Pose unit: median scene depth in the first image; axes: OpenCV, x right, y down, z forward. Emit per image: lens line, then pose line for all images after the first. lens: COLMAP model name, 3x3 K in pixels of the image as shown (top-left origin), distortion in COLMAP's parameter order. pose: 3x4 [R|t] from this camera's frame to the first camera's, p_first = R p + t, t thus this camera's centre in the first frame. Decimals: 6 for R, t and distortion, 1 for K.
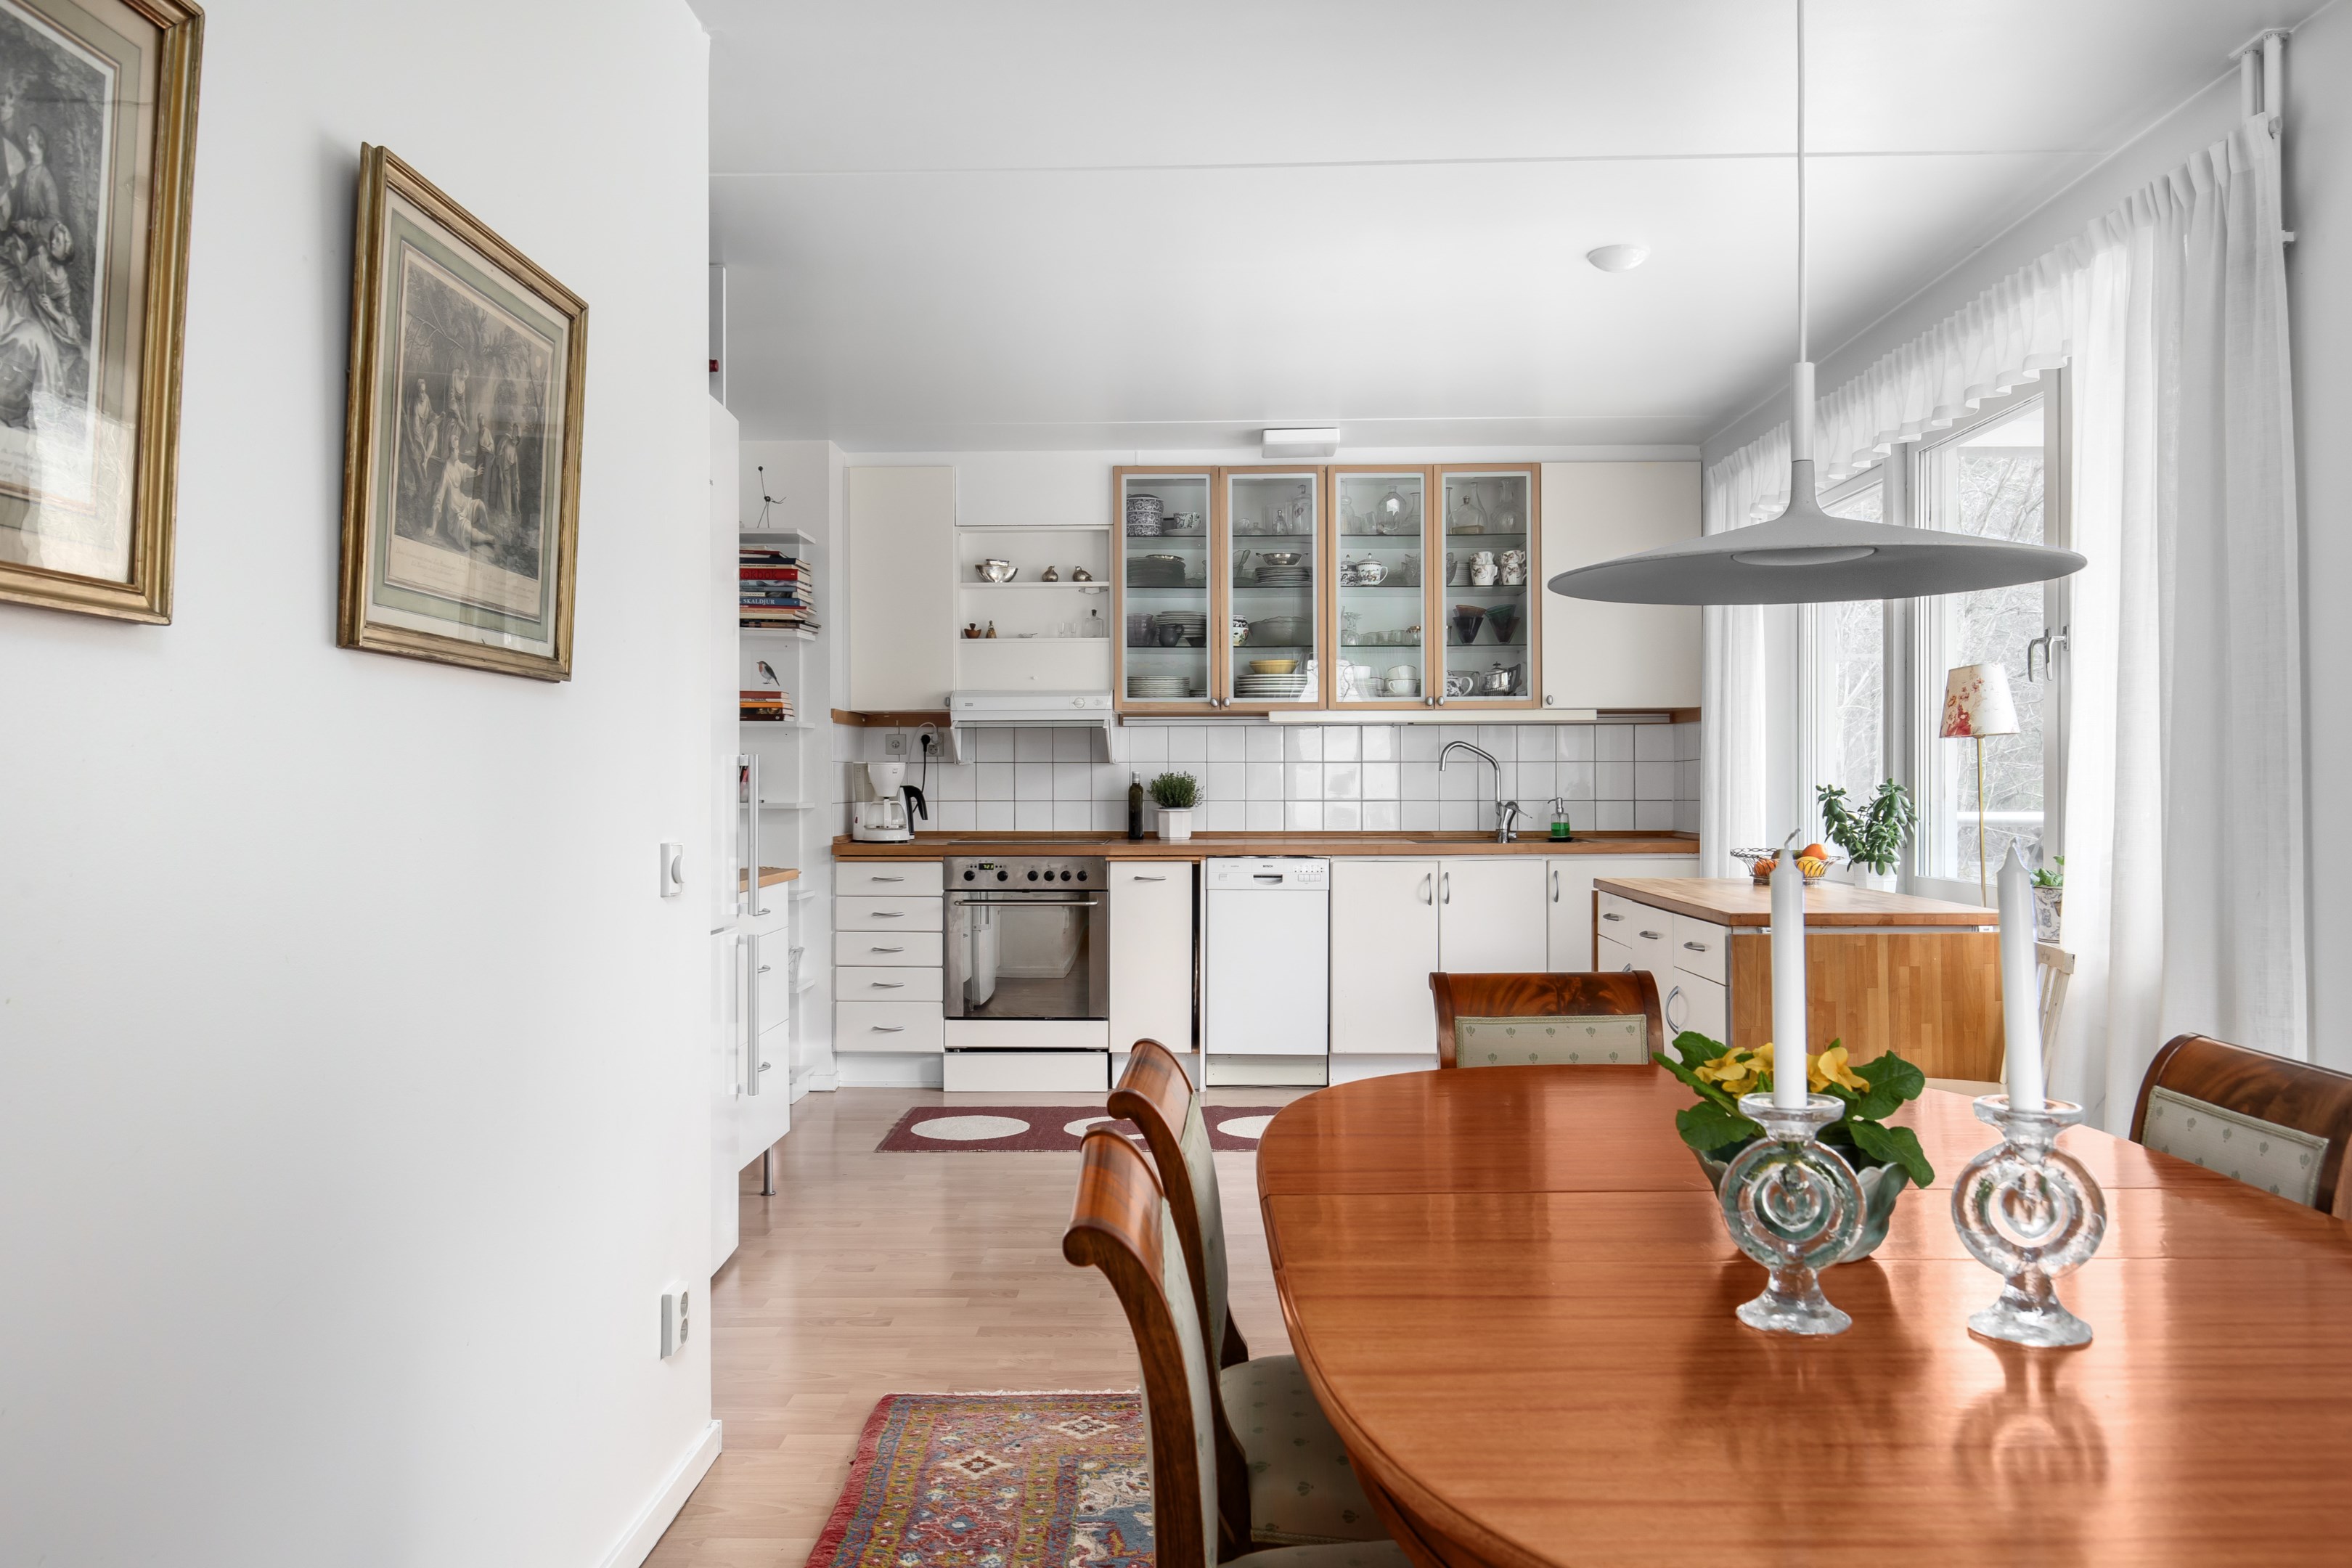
lens RADIAL K [[1682.5, 0, 1176.5], [0, 1682.5, 783.0], [0, 0, 1]] dist [-0.000981, -0.000402]
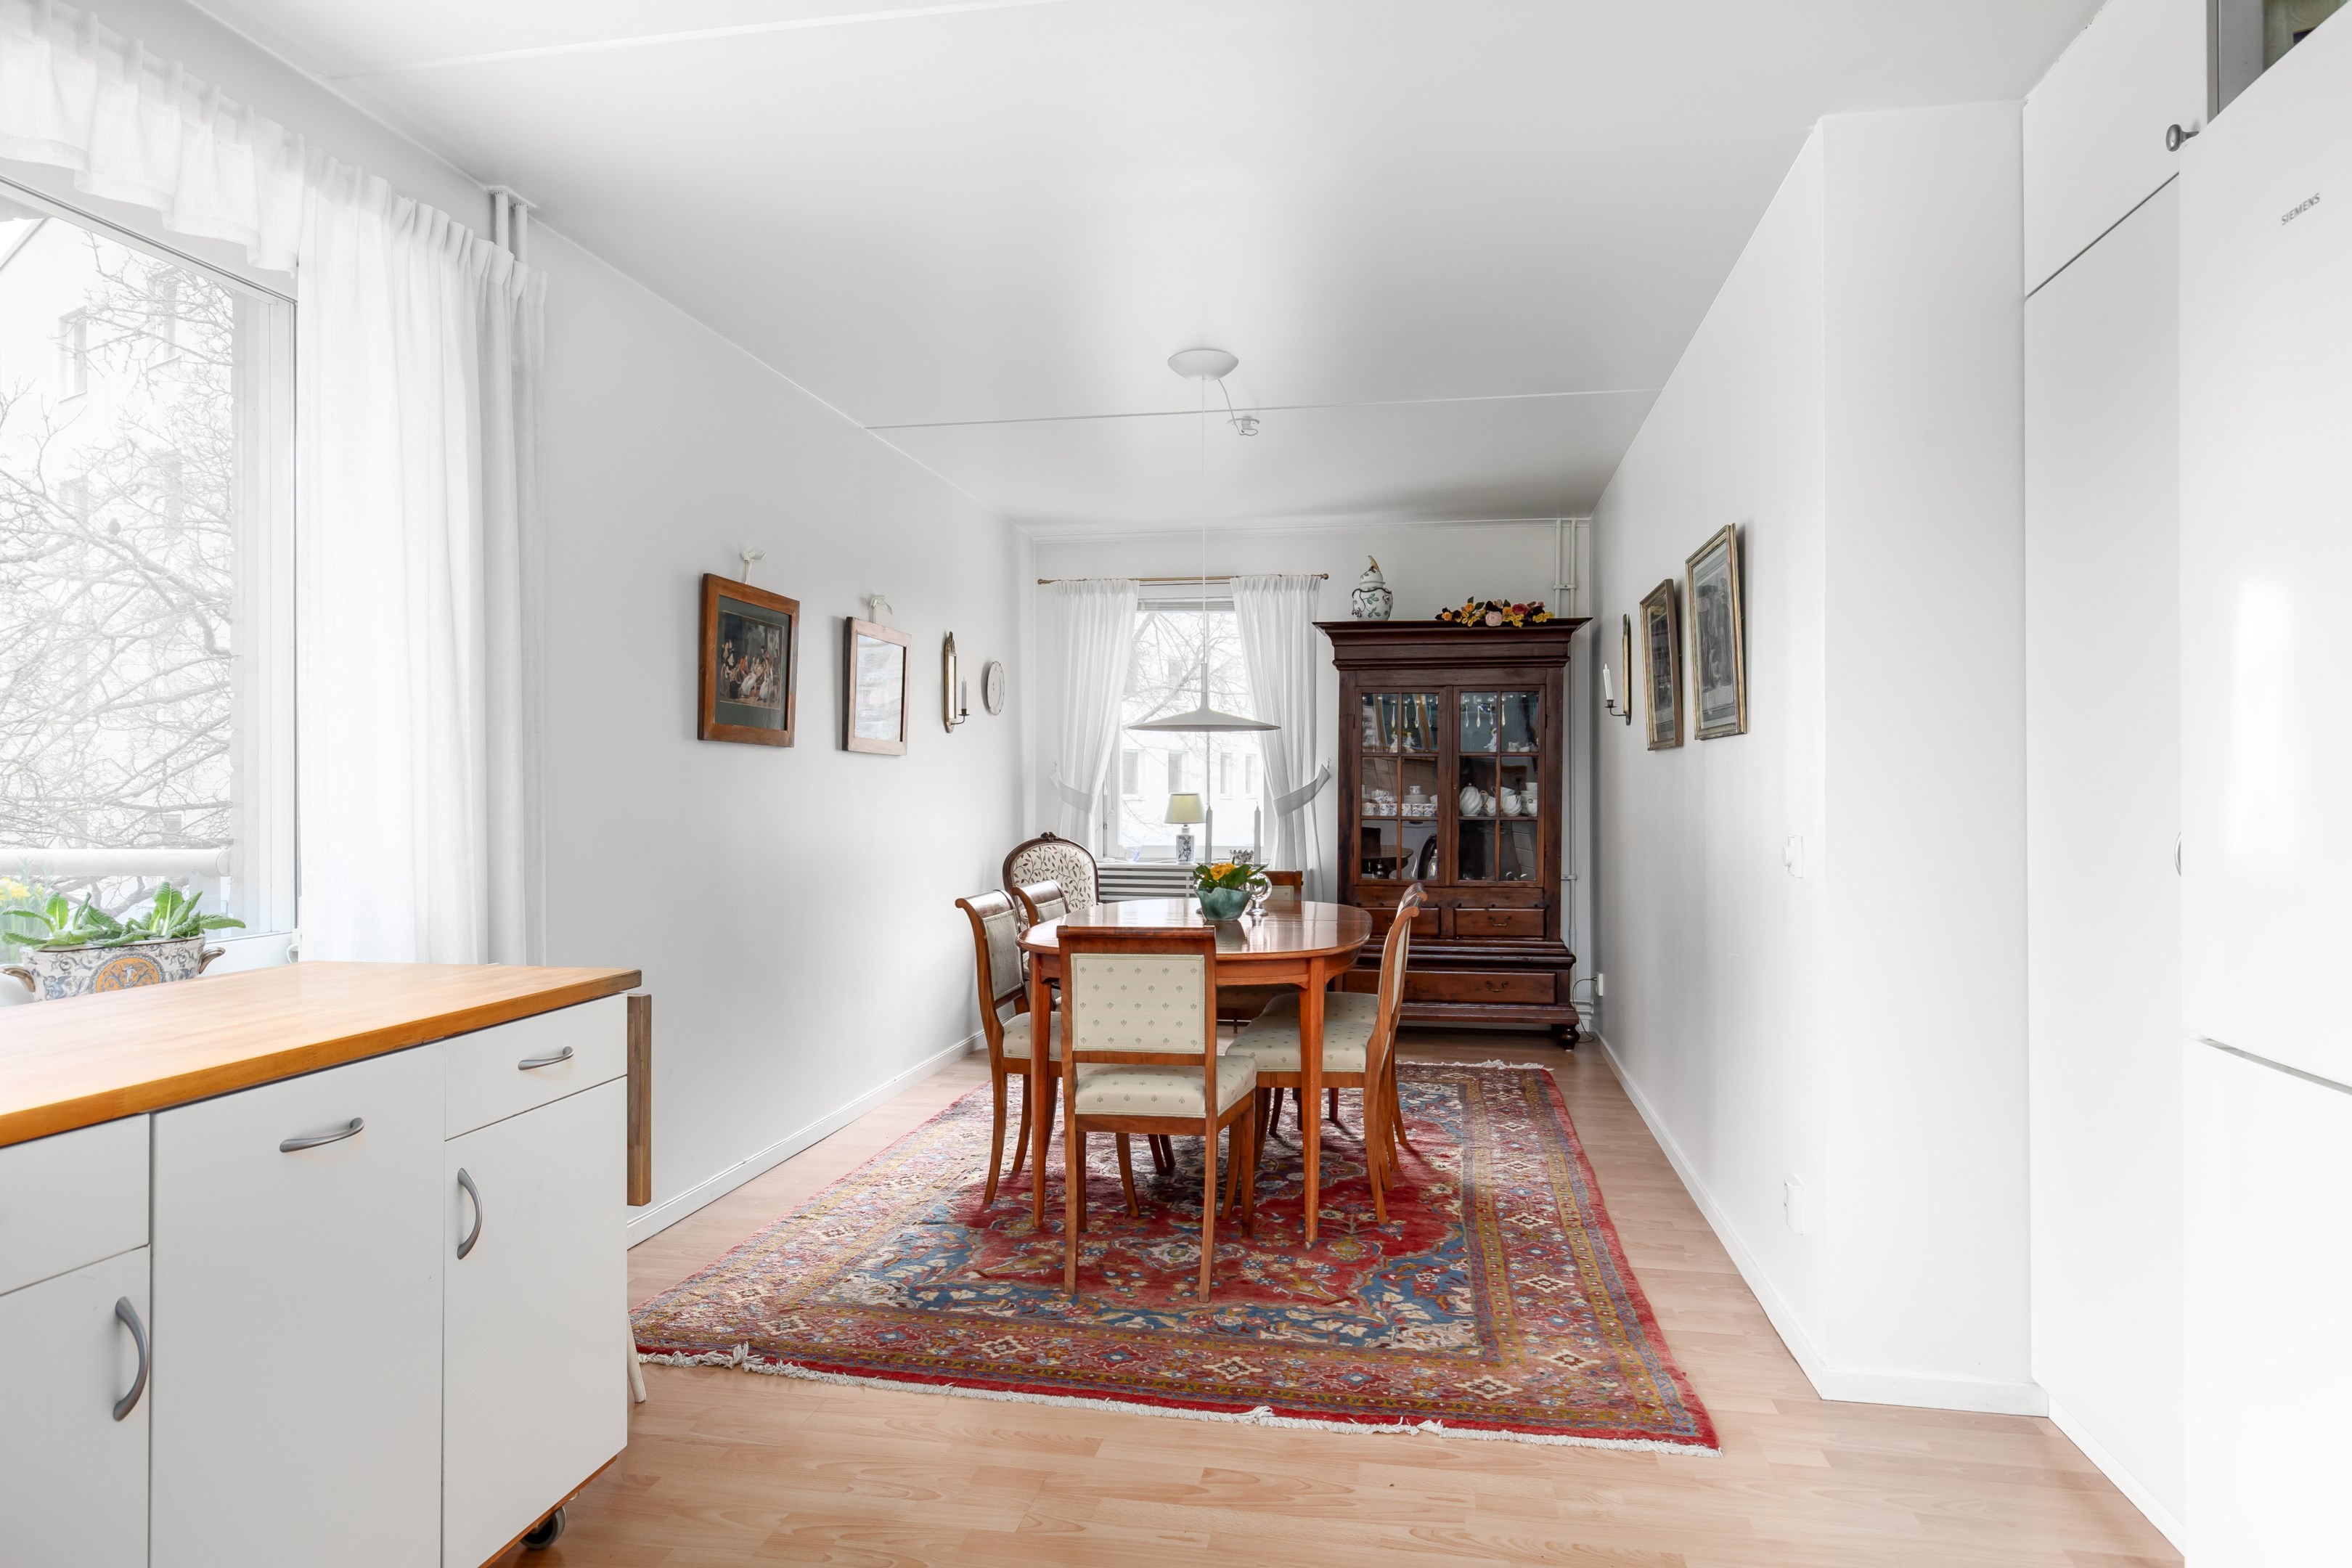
lens RADIAL K [[1405.7, 0, 1176.0], [0, 1405.7, 785.3], [0, 0, 1]] dist [0.005238, -0.000671]
pose [[-0.987800, 0.003620, 0.155683, 0.000360], [0.003299, 0.999992, -0.002322, -0.001255], [-0.155690, -0.001780, -0.987804, 1.422003]]
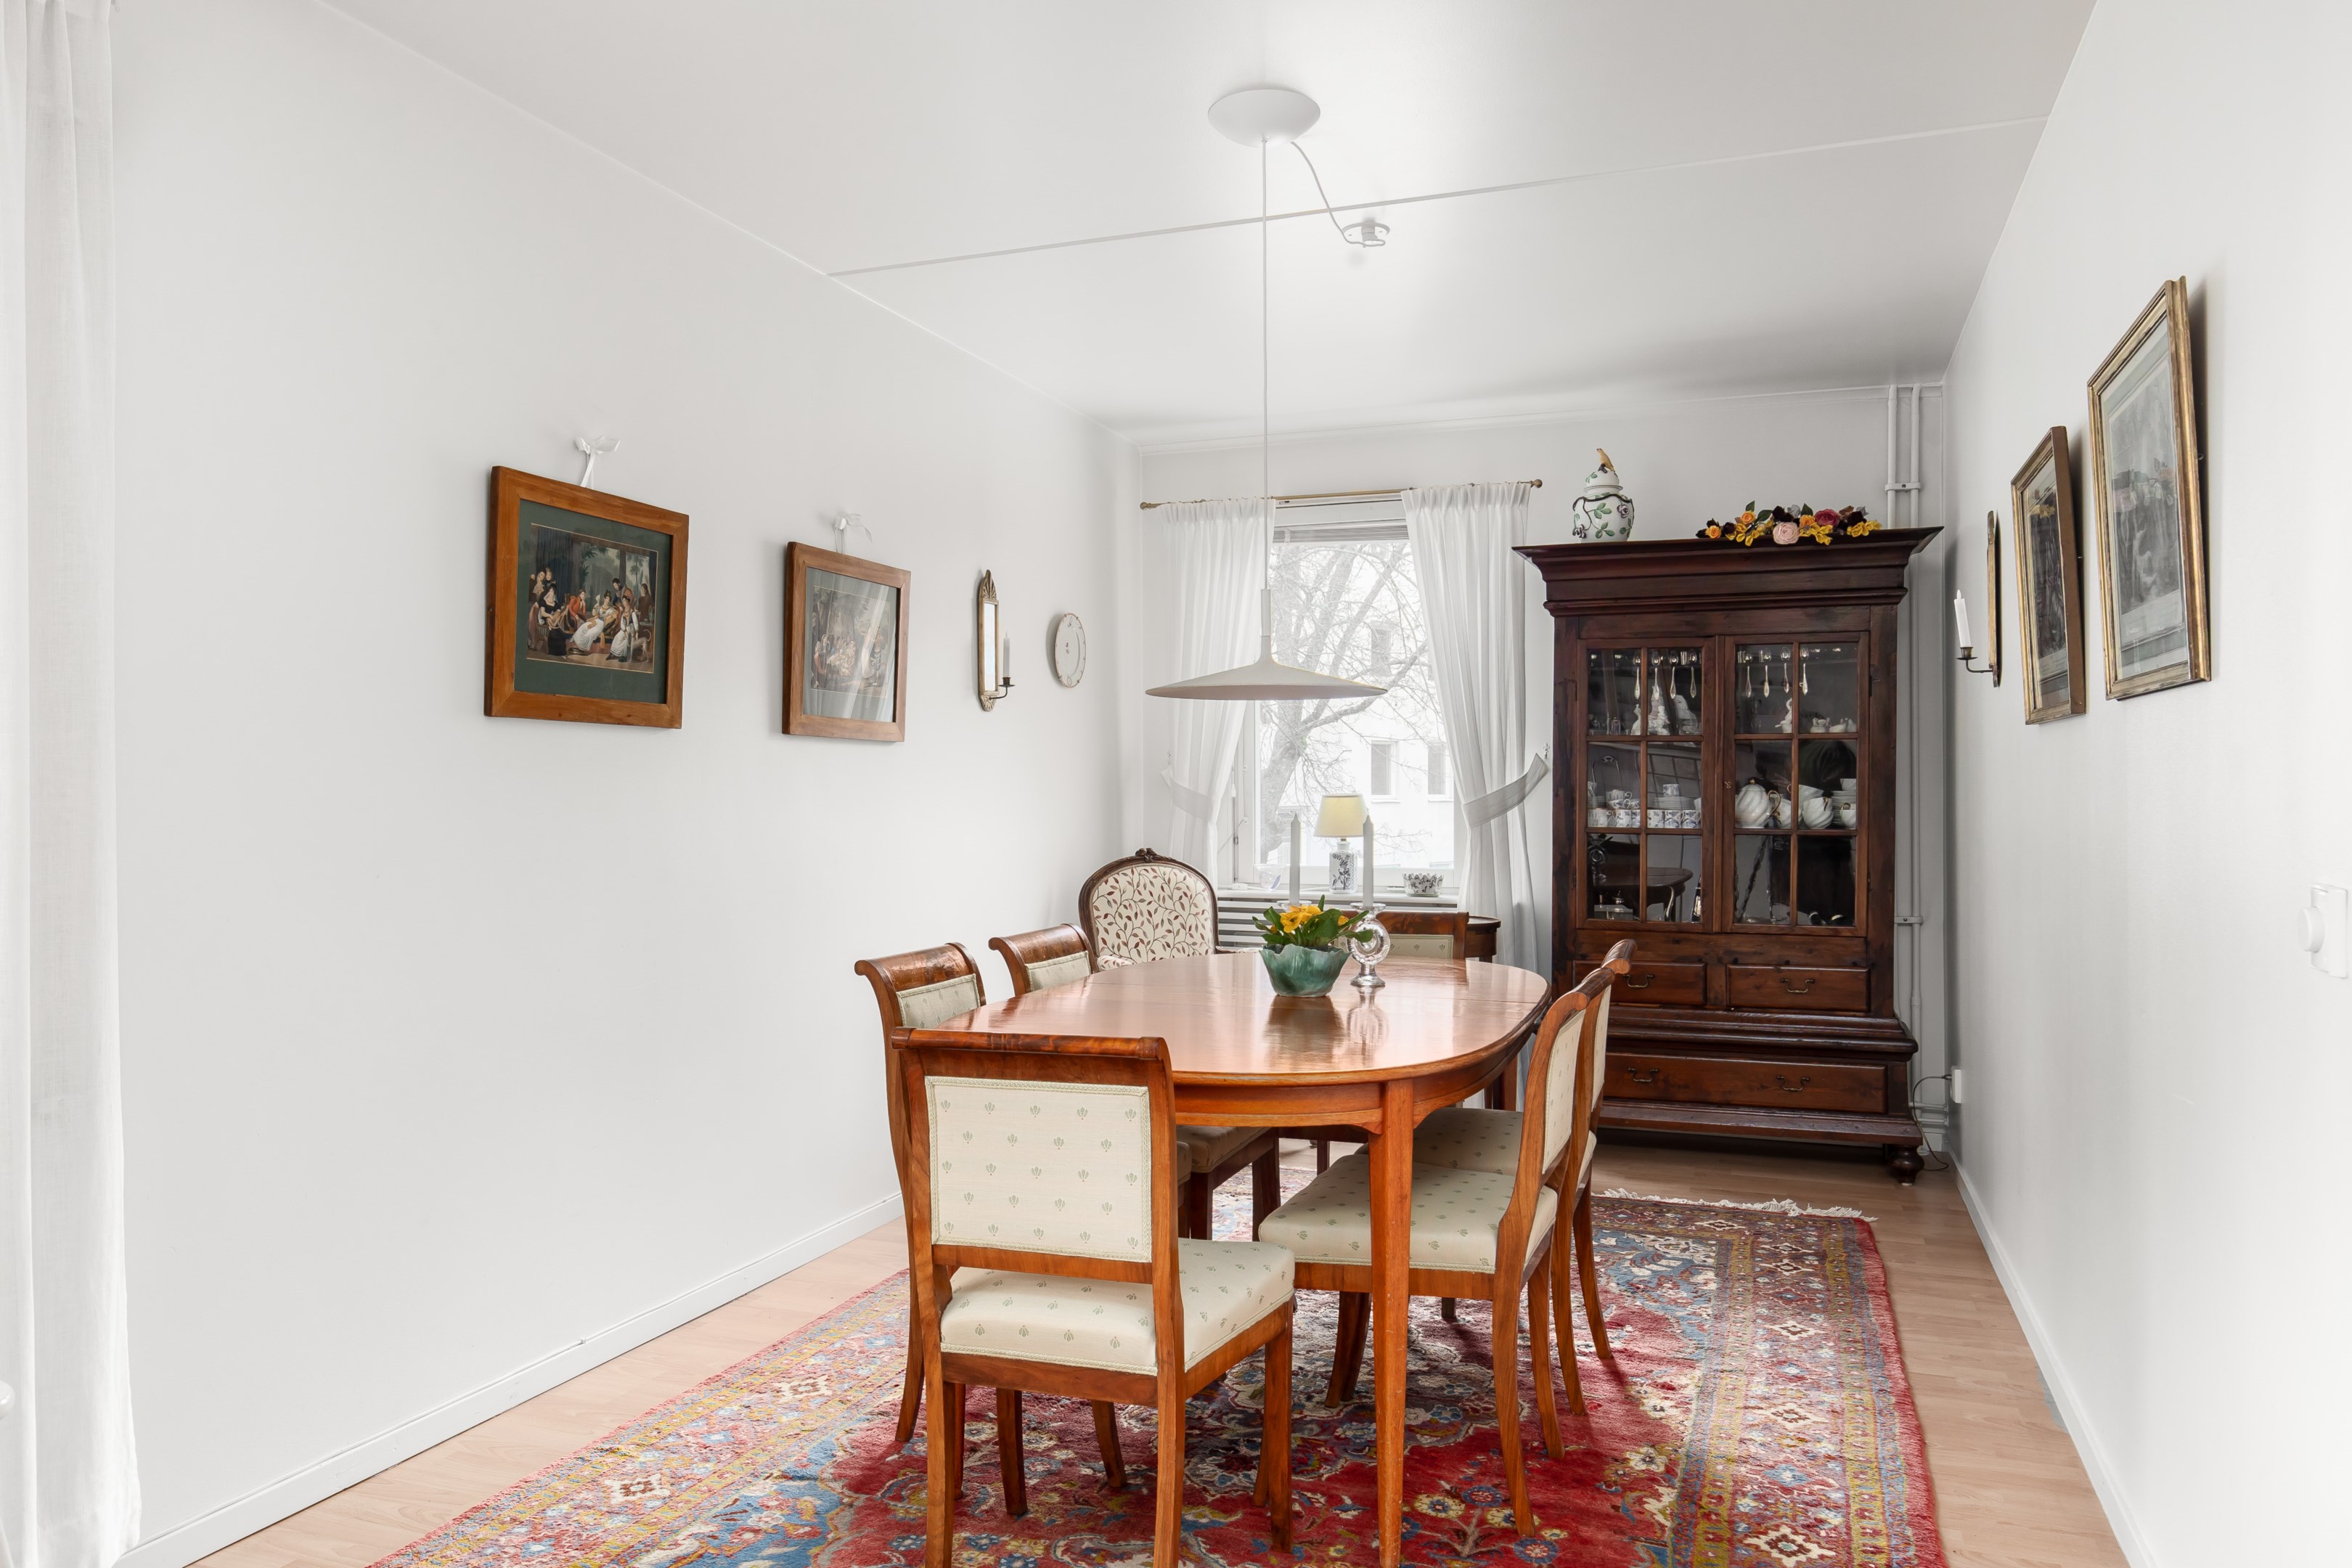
lens RADIAL K [[1619.1, 0, 1174.7], [0, 1619.1, 782.4], [0, 0, 1]] dist [-0.003744, -0.002116]
pose [[-0.945464, 0.006229, 0.325668, -0.061705], [0.005045, 0.999977, -0.004479, -0.000581], [-0.325689, -0.002591, -0.945473, 1.132339]]
